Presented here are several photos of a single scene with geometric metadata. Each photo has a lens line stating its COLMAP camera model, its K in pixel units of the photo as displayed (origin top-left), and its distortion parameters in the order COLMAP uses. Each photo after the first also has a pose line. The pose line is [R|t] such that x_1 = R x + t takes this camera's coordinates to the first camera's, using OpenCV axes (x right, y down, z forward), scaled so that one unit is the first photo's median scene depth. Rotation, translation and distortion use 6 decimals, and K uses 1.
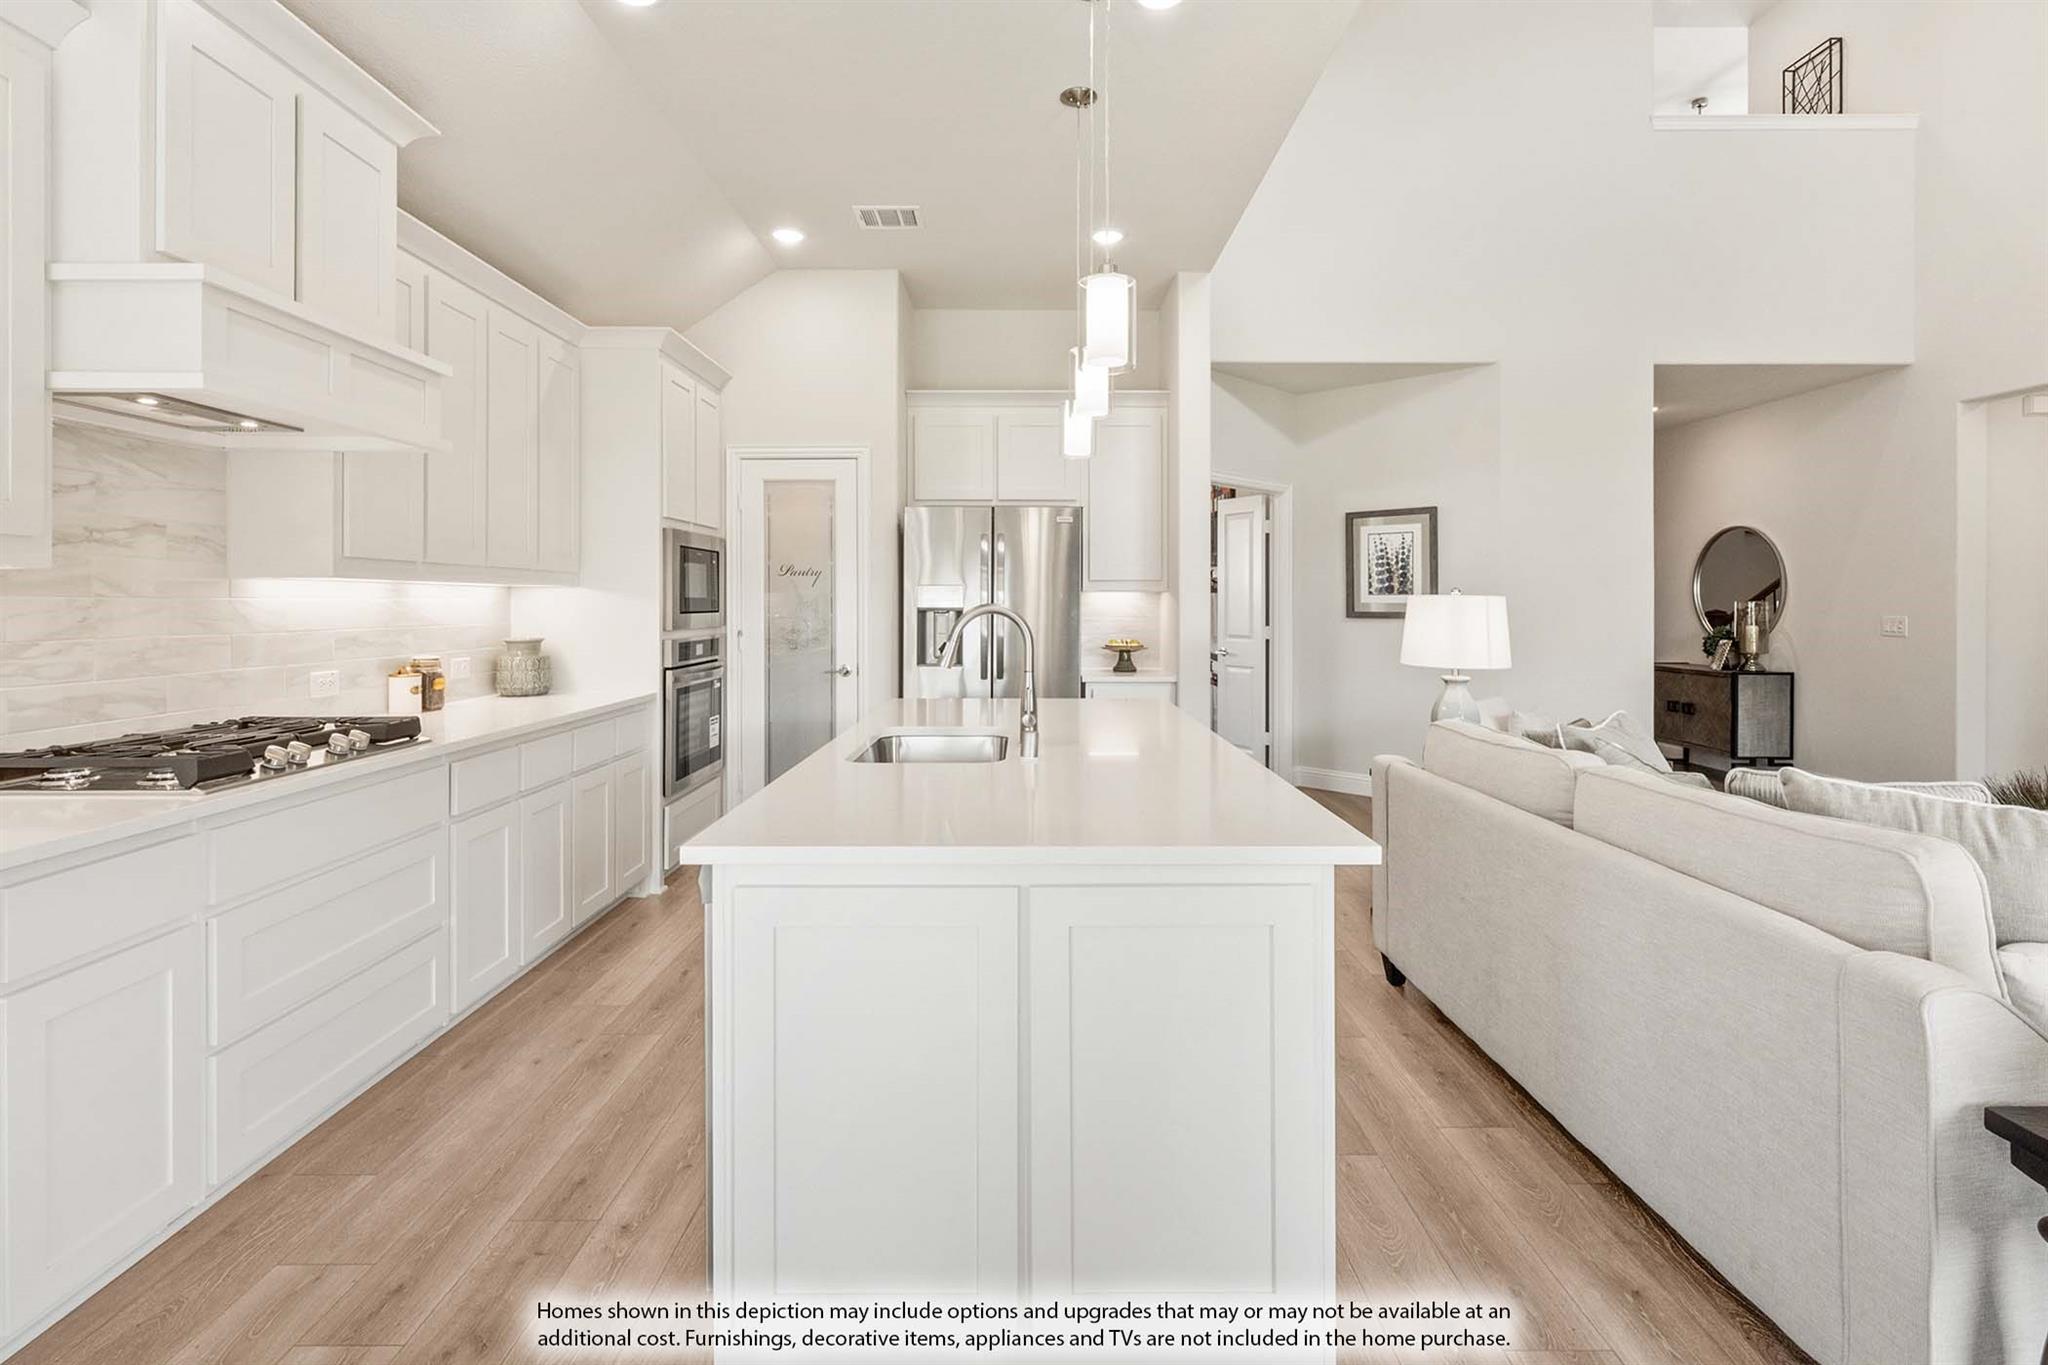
lens RADIAL K [[866.9, 0, 1014.4], [0, 866.9, 598.9], [0, 0, 1]] dist [0.002651, 0.000085]
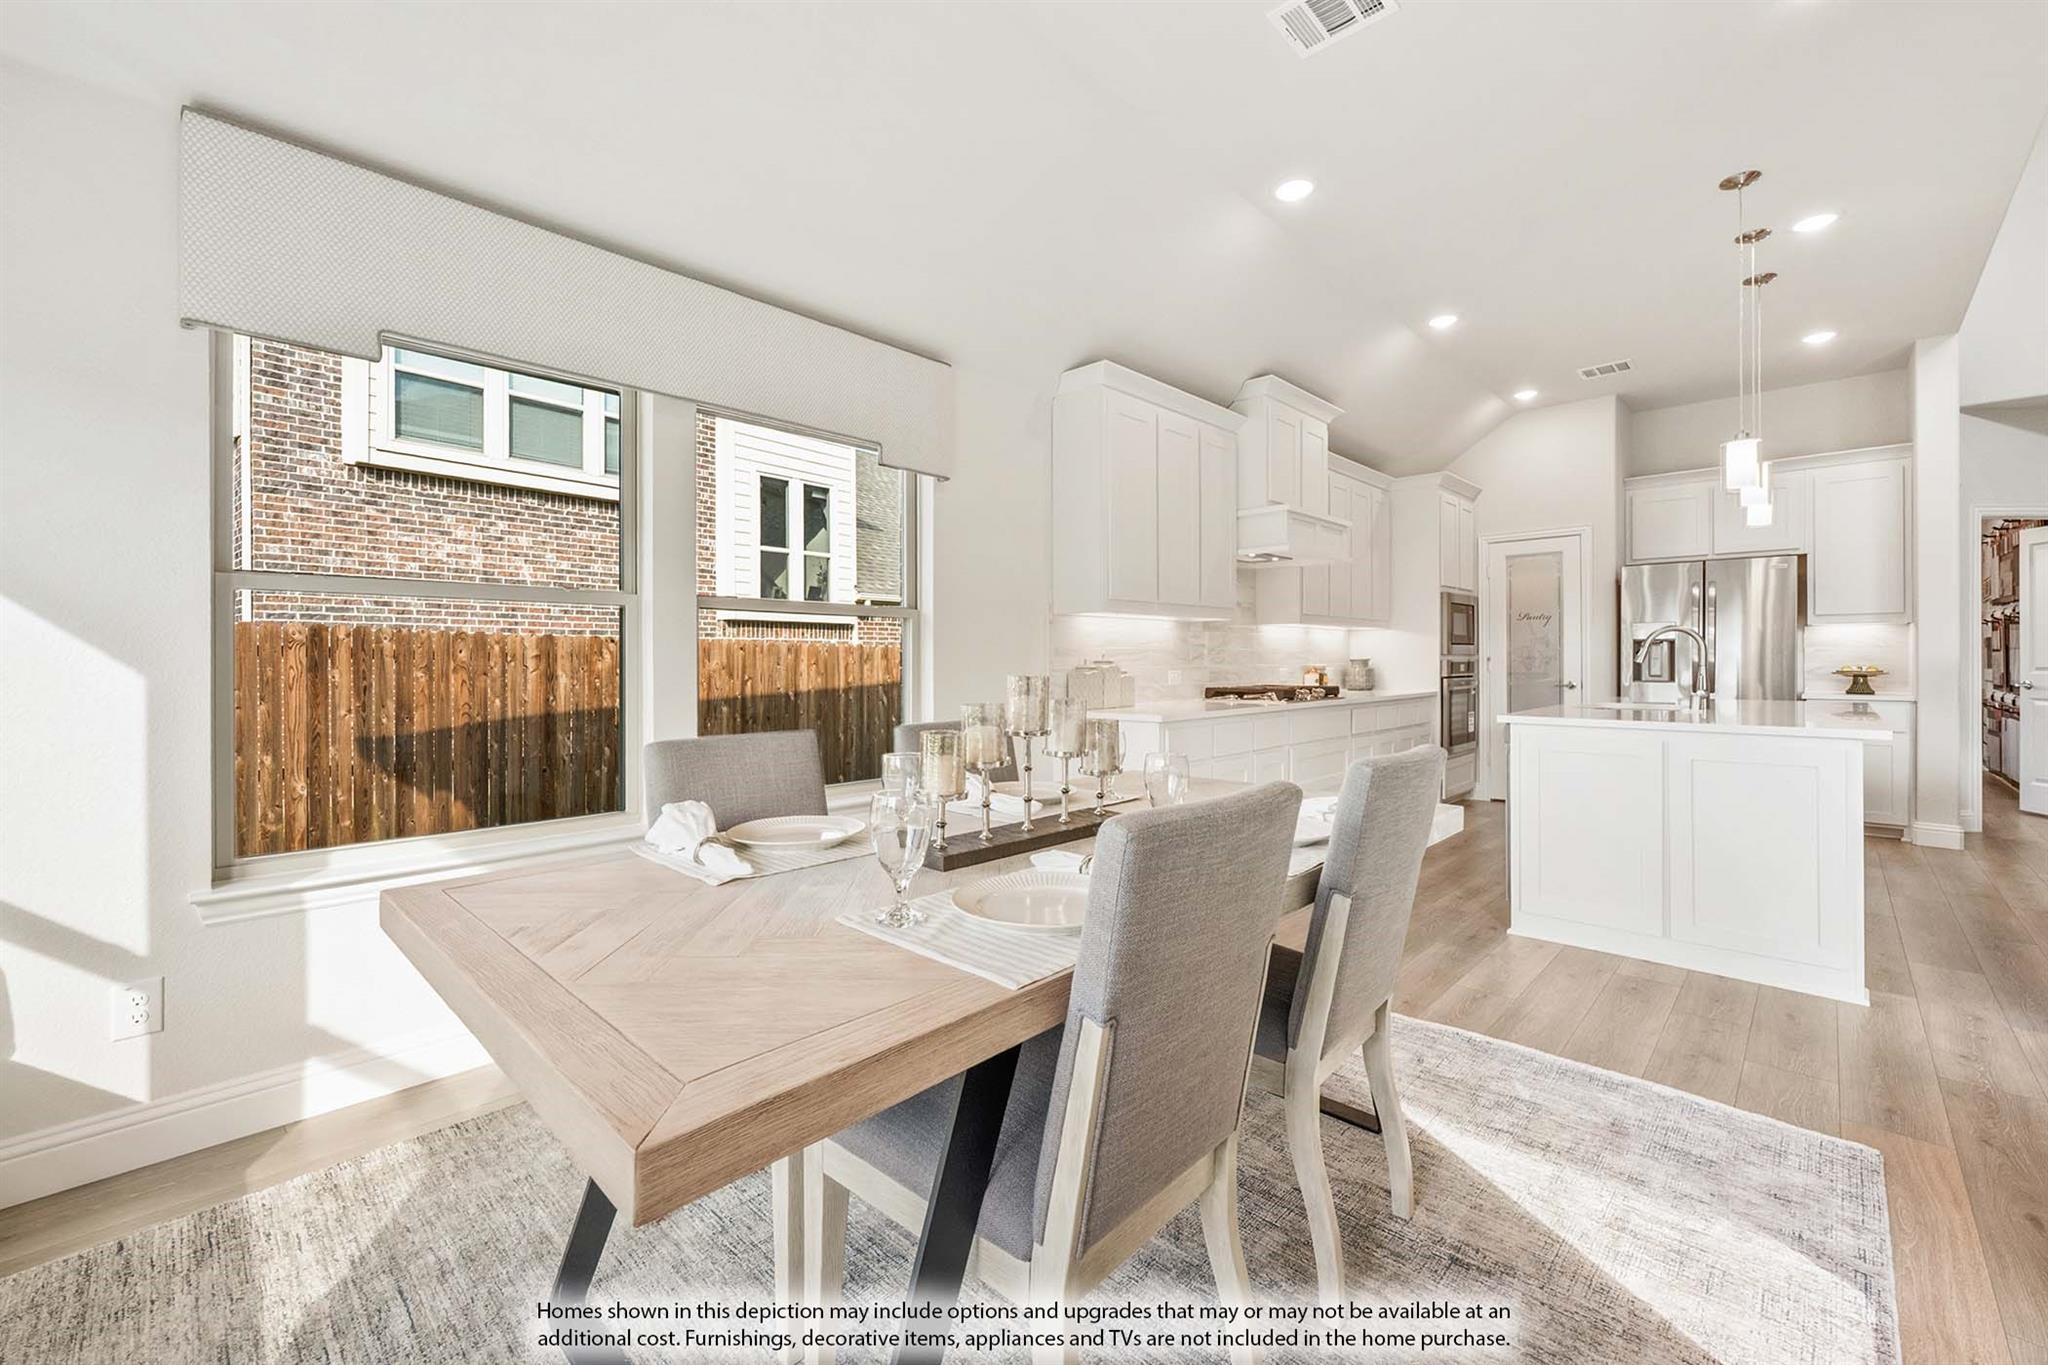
lens RADIAL K [[866.9, 0, 996.6], [0, 866.9, 658.4], [0, 0, 1]] dist [0.002651, 0.000085]
pose [[0.713395, -0.004164, -0.700749, 0.137059], [0.002016, 0.999990, -0.003889, 0.045578], [0.700759, 0.001361, 0.713397, -0.711700]]
